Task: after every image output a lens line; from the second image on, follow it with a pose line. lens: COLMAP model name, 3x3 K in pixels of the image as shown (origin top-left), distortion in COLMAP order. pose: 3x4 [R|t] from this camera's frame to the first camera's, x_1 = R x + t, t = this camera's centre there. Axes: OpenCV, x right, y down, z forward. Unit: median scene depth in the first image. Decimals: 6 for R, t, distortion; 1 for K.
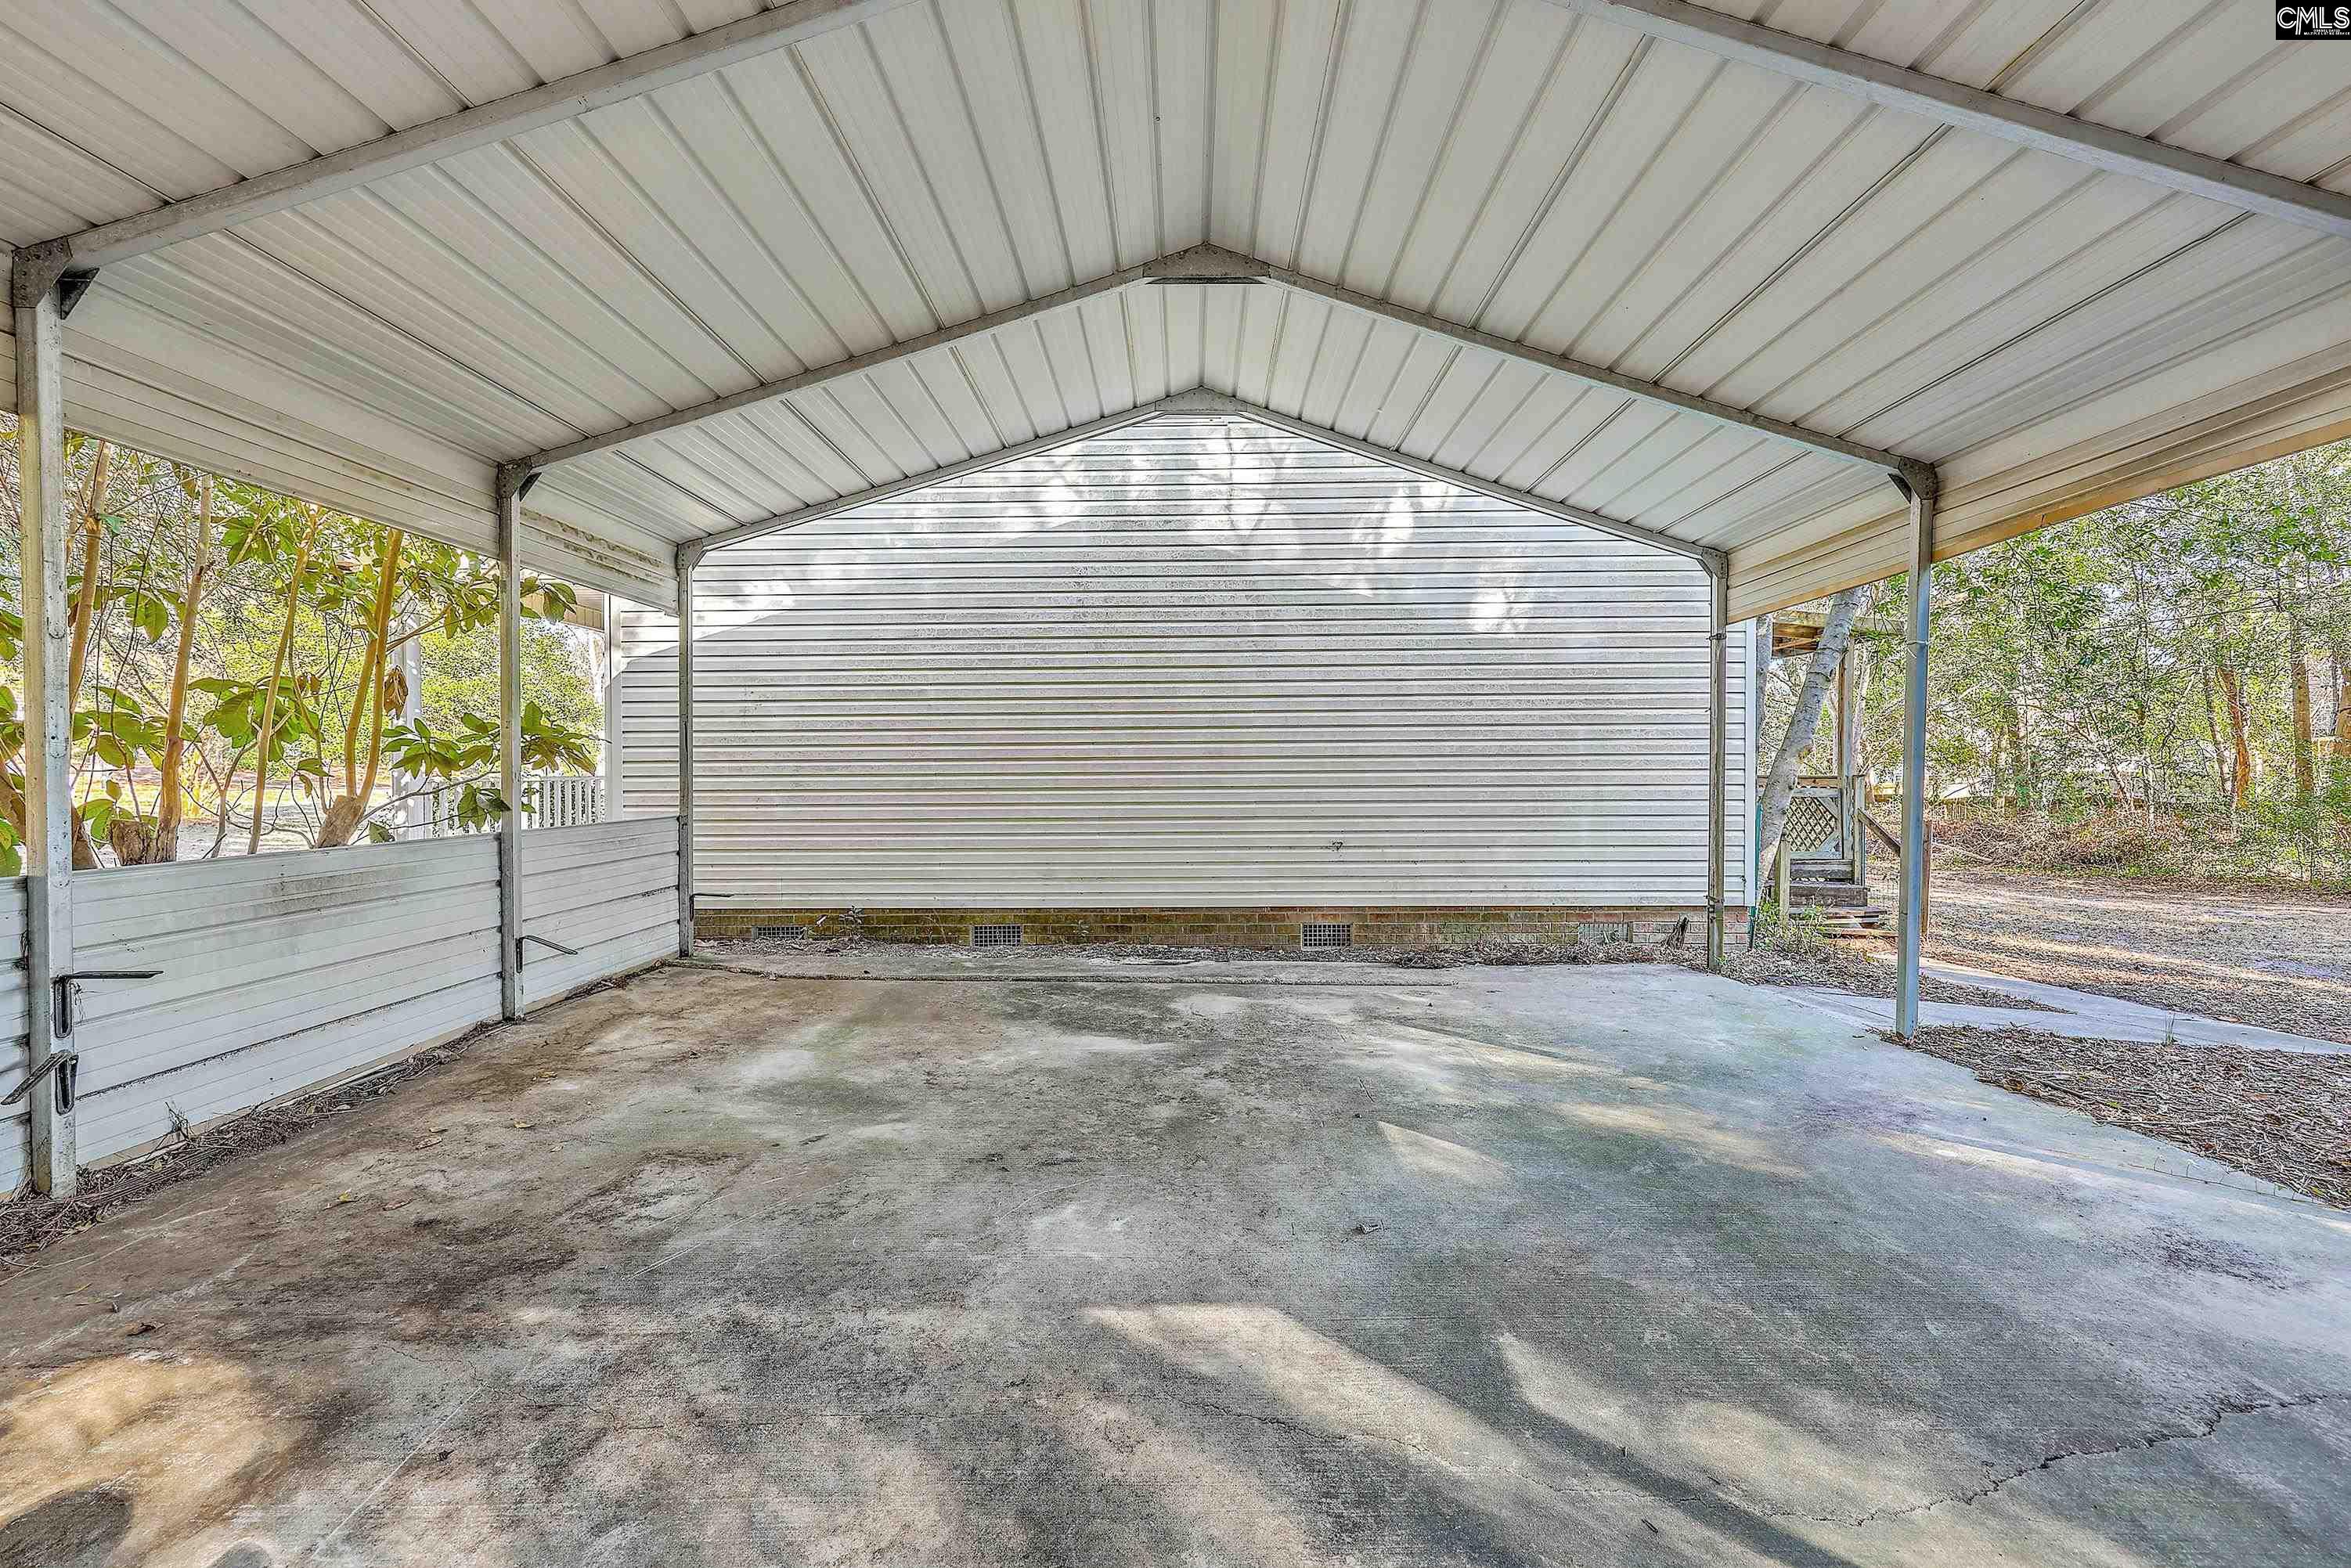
lens RADIAL K [[958.9, 0, 1172.0], [0, 958.9, 788.5], [0, 0, 1]] dist [0.000734, 0.000211]
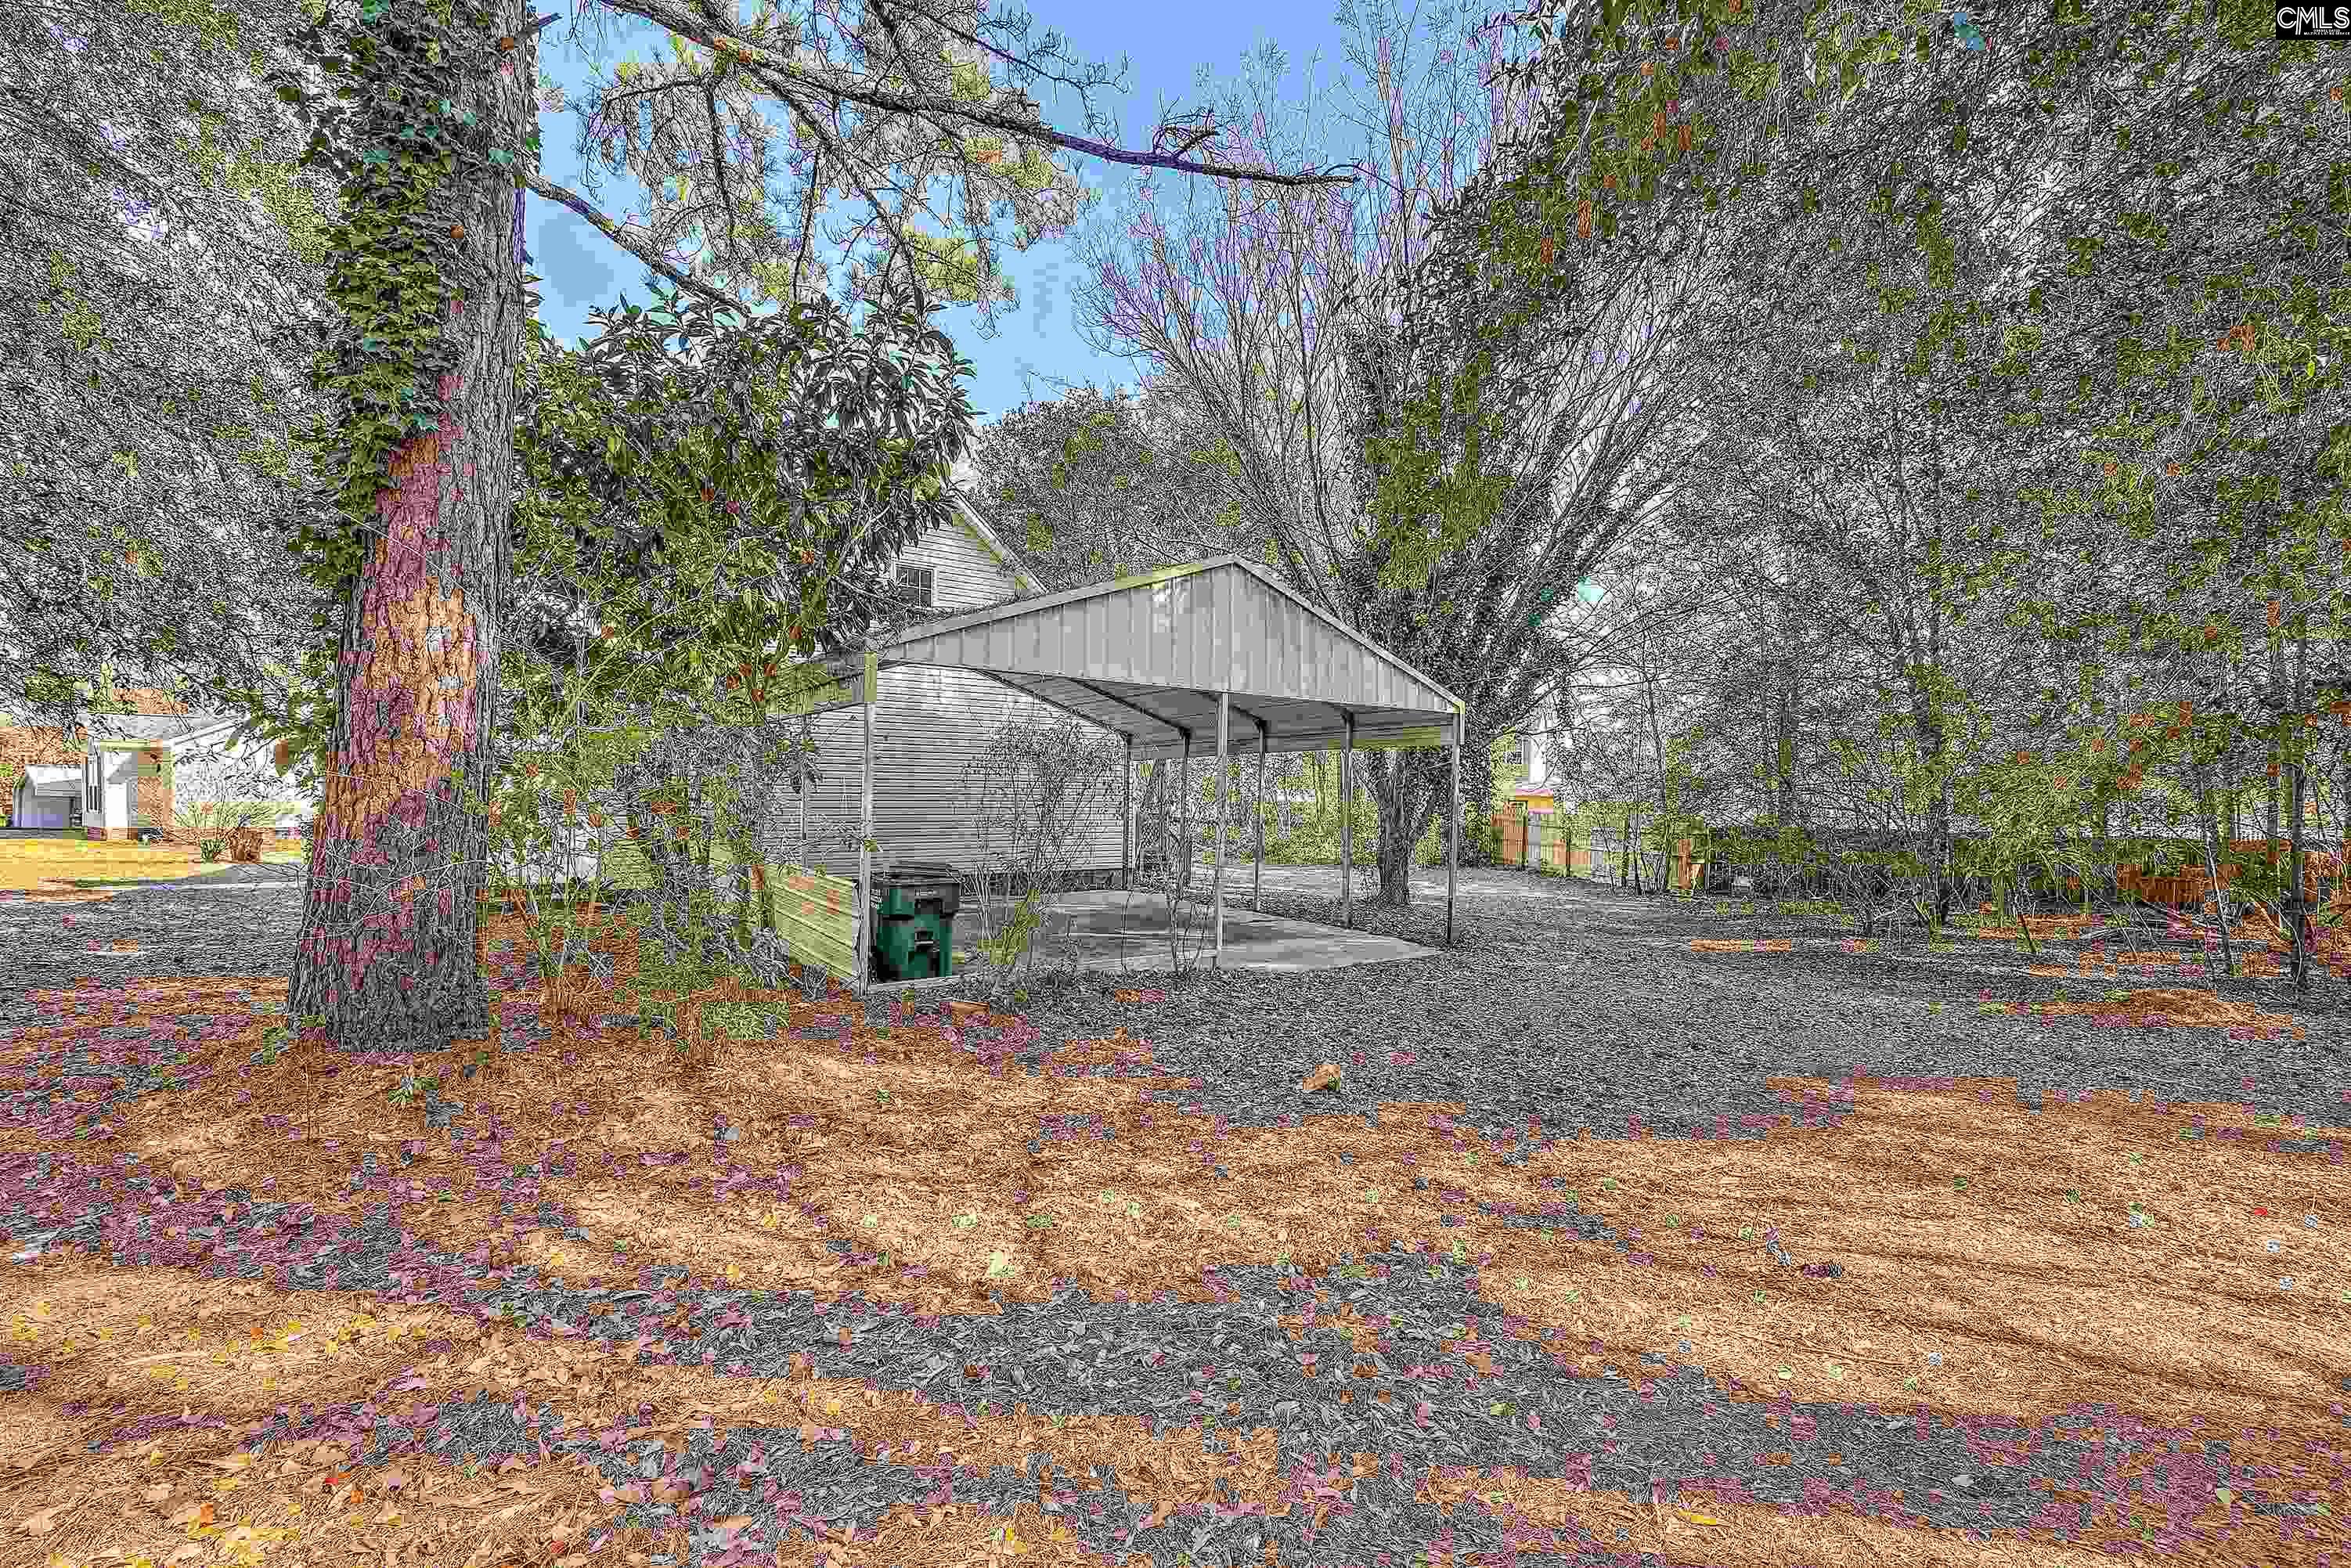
lens RADIAL K [[958.9, 0, 1175.1], [0, 958.9, 792.9], [0, 0, 1]] dist [0.000734, 0.000211]
pose [[0.804277, 0.005670, 0.594228, -0.848287], [0.009305, 0.999712, -0.022132, -0.020090], [-0.594182, 0.023330, 0.803992, -1.139789]]
